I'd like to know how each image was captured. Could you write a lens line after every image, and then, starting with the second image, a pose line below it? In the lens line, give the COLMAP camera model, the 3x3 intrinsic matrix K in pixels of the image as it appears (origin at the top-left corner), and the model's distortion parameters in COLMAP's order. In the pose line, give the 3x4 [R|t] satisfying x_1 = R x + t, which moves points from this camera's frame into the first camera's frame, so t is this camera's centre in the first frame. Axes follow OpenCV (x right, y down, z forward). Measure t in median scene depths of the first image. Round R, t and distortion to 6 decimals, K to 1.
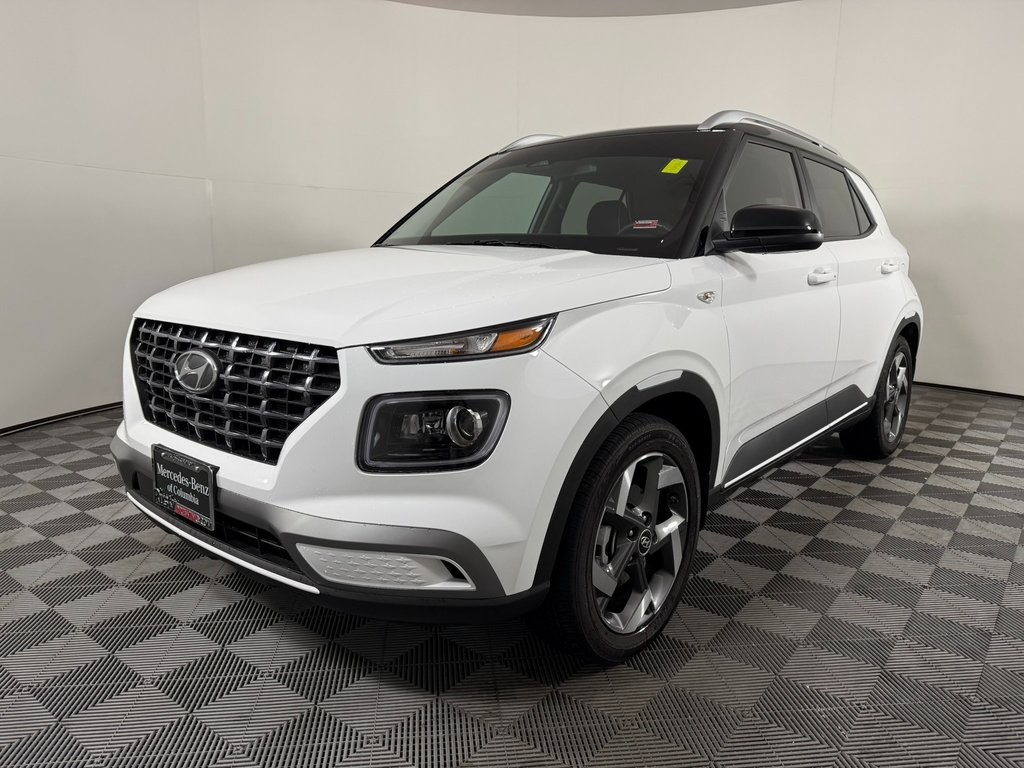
lens RADIAL K [[732.6, 0, 510.2], [0, 732.6, 399.0], [0, 0, 1]] dist [0.004384, -0.000278]
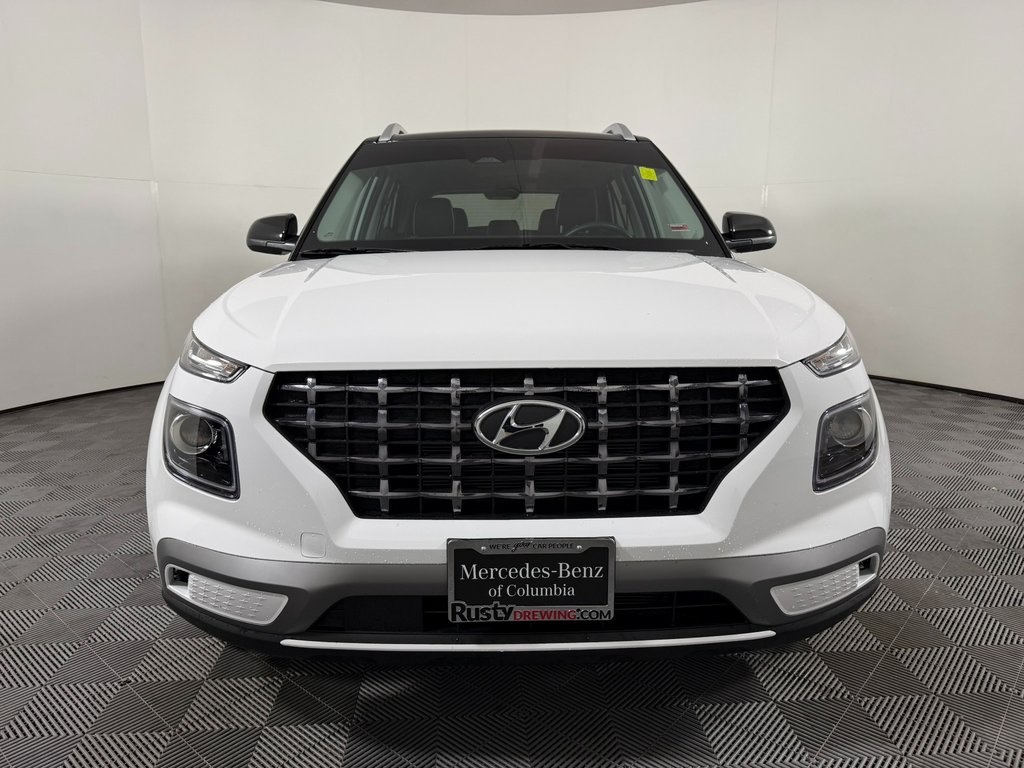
lens RADIAL K [[732.6, 0, 510.2], [0, 732.6, 399.0], [0, 0, 1]] dist [0.004384, -0.000278]
pose [[0.748369, -0.151597, 0.645726, -0.964353], [0.143650, 0.987469, 0.065343, -0.123199], [-0.647540, 0.043858, 0.760768, 0.456694]]
